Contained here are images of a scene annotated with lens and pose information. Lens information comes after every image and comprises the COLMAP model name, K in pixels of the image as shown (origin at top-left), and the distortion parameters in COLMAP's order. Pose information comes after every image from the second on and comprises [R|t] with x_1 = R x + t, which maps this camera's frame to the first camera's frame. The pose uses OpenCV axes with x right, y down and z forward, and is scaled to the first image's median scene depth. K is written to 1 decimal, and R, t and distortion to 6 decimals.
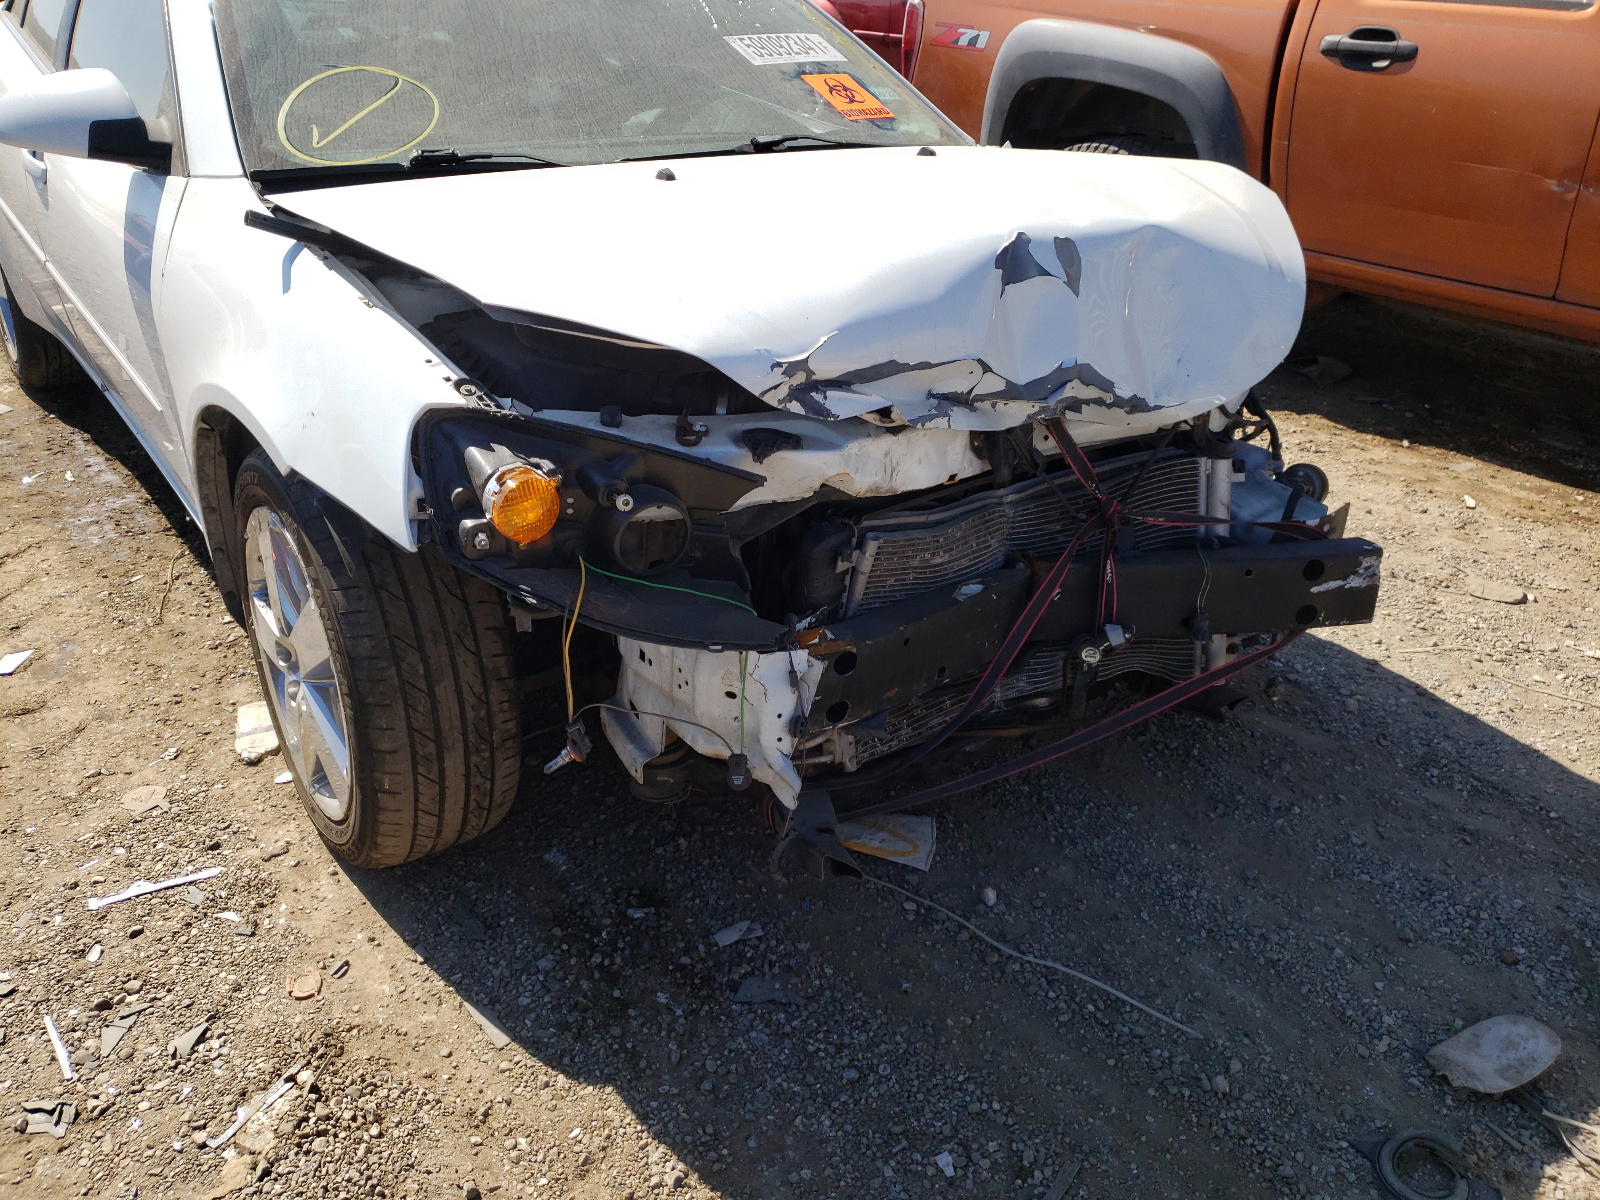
lens RADIAL K [[1301.1, 0, 783.9], [0, 1301.1, 581.1], [0, 0, 1]] dist [0.003054, 0.011802]
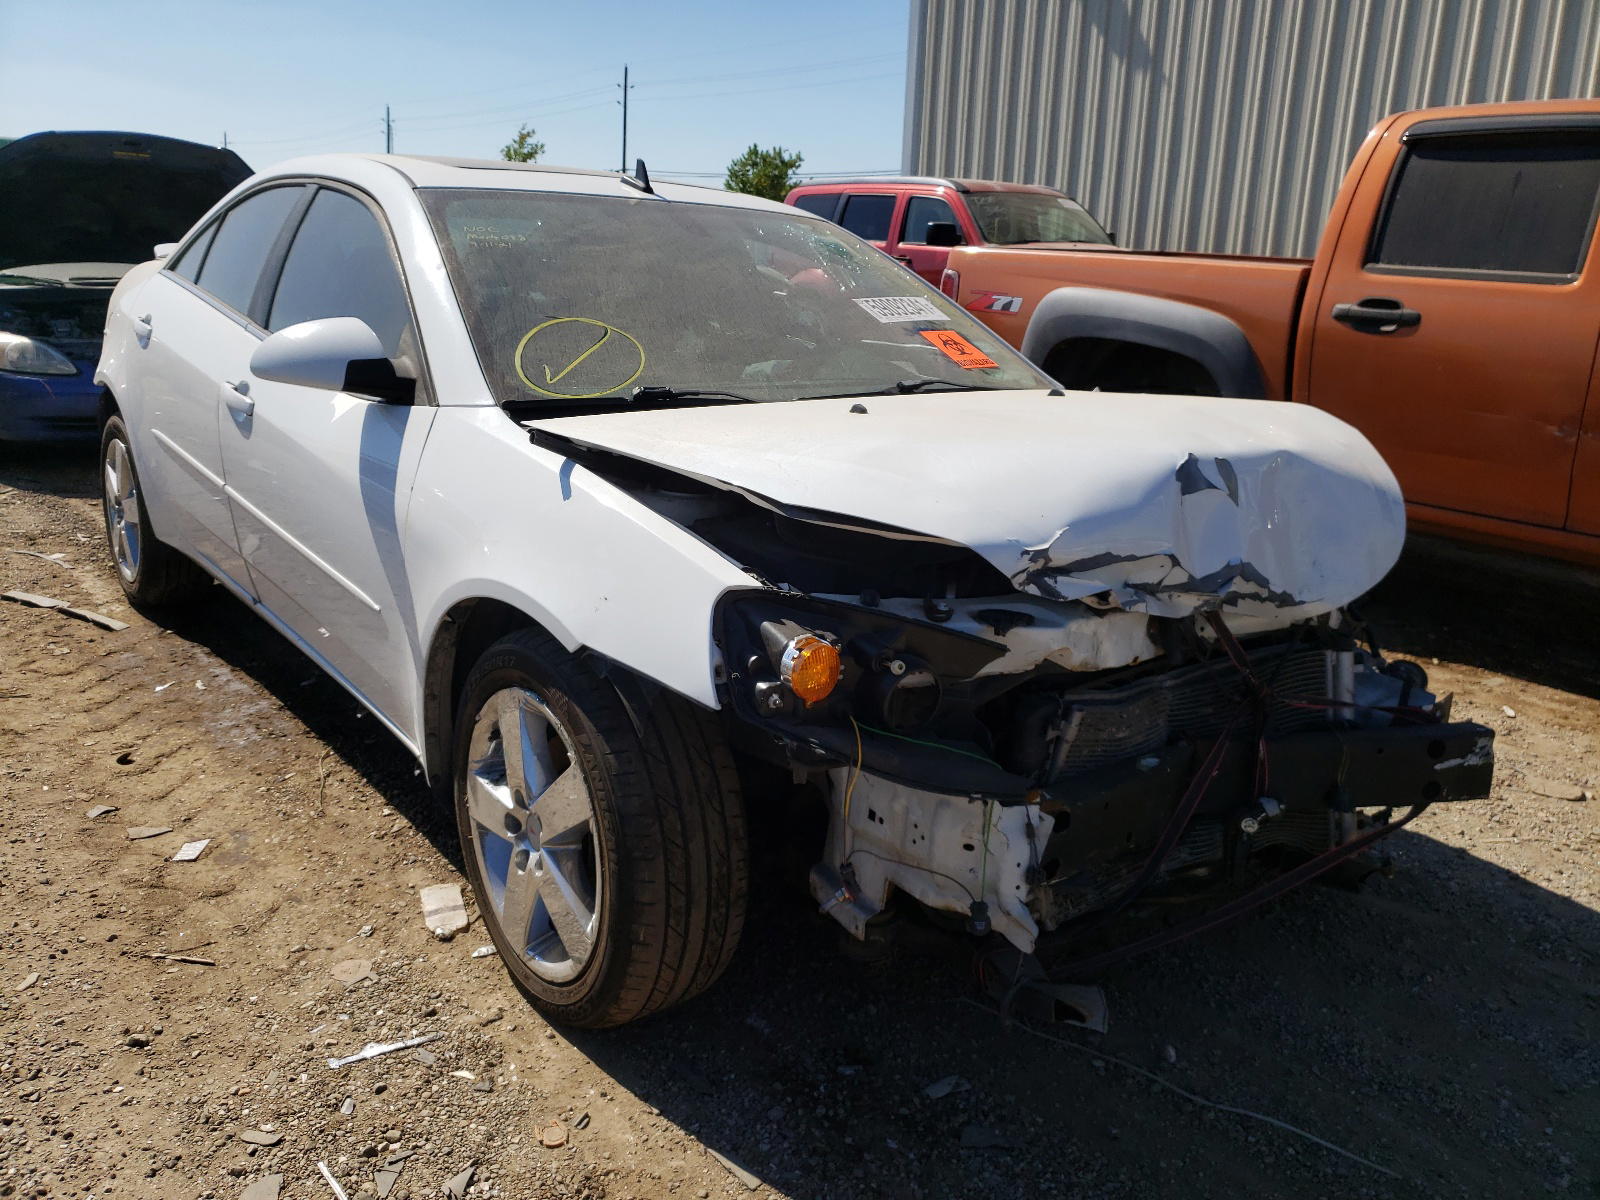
lens RADIAL K [[1301.1, 0, 783.9], [0, 1301.1, 581.1], [0, 0, 1]] dist [0.003054, 0.011802]
pose [[0.999585, 0.004590, 0.028452, -0.200290], [0.000751, 0.982748, -0.184950, 0.060264], [-0.028810, 0.184895, 0.982336, -0.120822]]
